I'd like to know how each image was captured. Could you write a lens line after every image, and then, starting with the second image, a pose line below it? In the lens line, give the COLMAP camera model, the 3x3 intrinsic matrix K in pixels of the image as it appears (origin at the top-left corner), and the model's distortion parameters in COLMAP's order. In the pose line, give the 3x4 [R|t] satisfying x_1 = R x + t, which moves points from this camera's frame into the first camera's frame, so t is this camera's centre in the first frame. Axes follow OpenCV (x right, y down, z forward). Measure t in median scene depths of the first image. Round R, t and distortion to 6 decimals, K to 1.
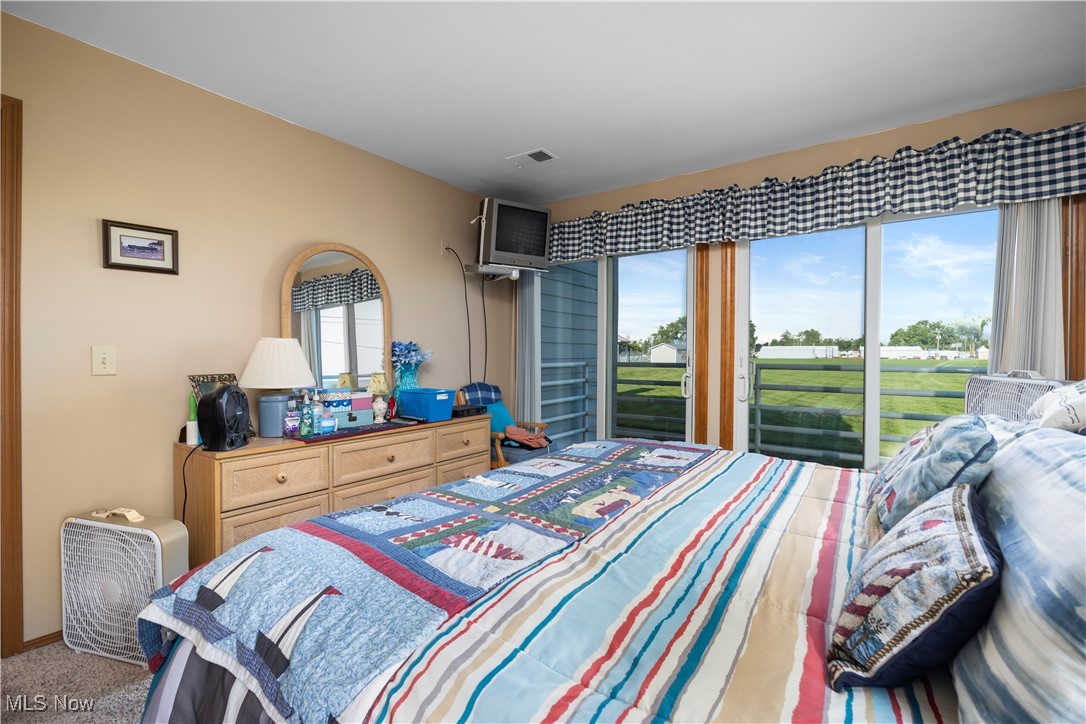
lens RADIAL K [[474.1, 0, 556.9], [0, 474.1, 358.9], [0, 0, 1]] dist [-0.027761, 0.000112]
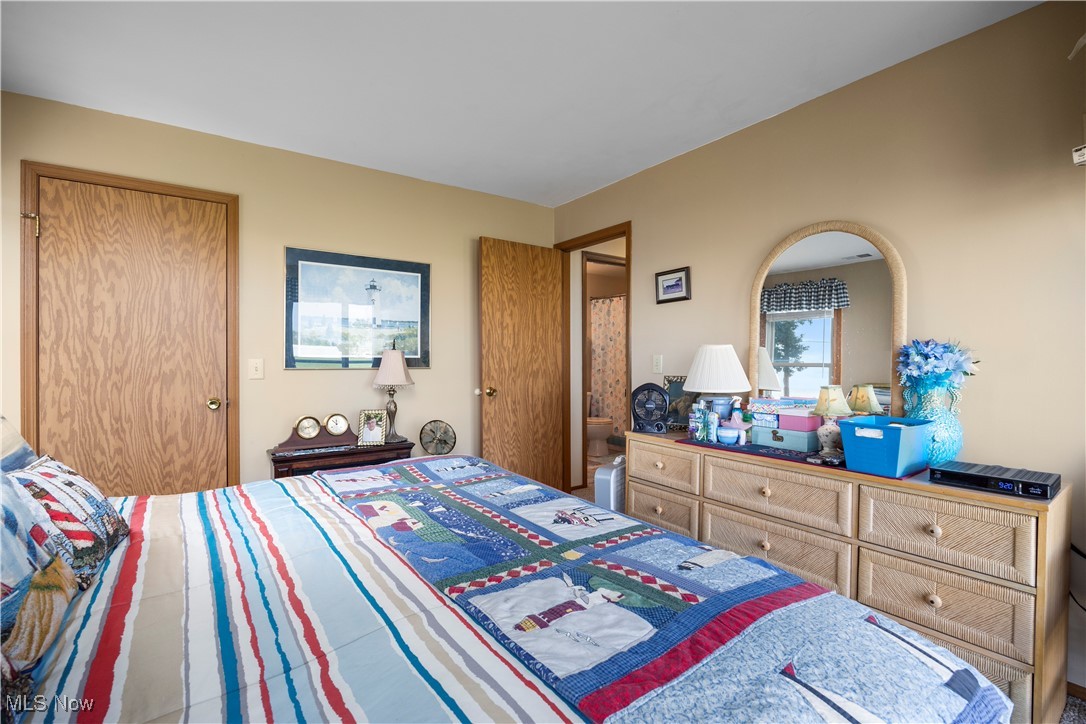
lens RADIAL K [[474.5, 0, 536.4], [0, 474.5, 359.7], [0, 0, 1]] dist [-0.014248, -0.000289]
pose [[-0.349867, 0.003210, -0.936794, 0.760230], [-0.010963, 0.999912, 0.007521, -0.020245], [0.936735, 0.012901, -0.349801, 1.359747]]
